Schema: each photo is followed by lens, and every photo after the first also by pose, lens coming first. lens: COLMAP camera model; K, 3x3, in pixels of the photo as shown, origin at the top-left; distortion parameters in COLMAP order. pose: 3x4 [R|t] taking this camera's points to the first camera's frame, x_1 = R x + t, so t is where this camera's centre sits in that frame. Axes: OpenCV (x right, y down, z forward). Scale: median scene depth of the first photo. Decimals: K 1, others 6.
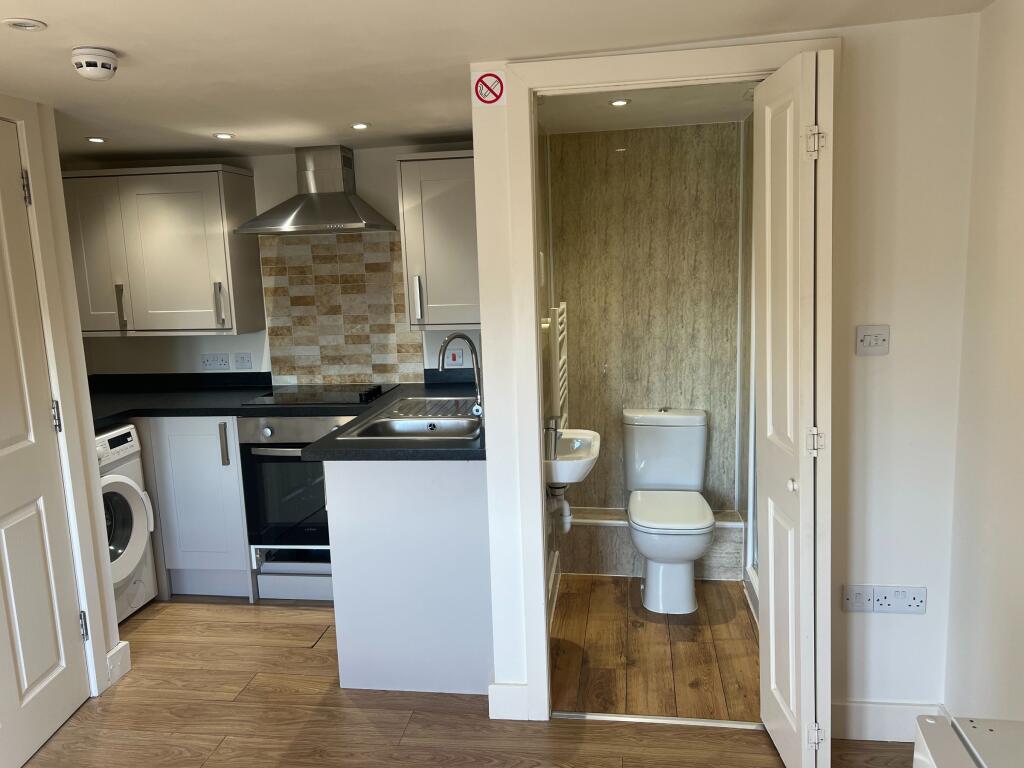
lens RADIAL K [[784.6, 0, 512.0], [0, 784.6, 384.0], [0, 0, 1]] dist [0.220080, -0.185408]
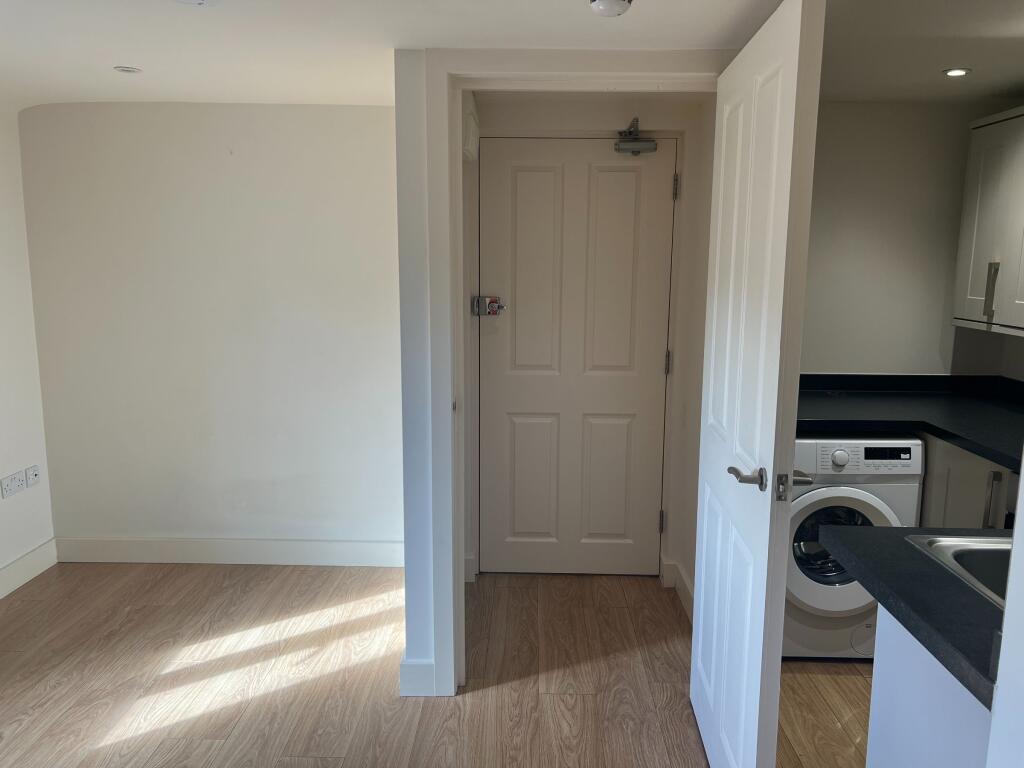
lens RADIAL K [[784.6, 0, 512.0], [0, 784.6, 384.0], [0, 0, 1]] dist [0.220080, -0.185408]
pose [[0.120958, 0.202341, -0.971817, 0.248516], [-0.157477, 0.970518, 0.182470, -0.086114], [0.980087, 0.130968, 0.149256, 0.482038]]
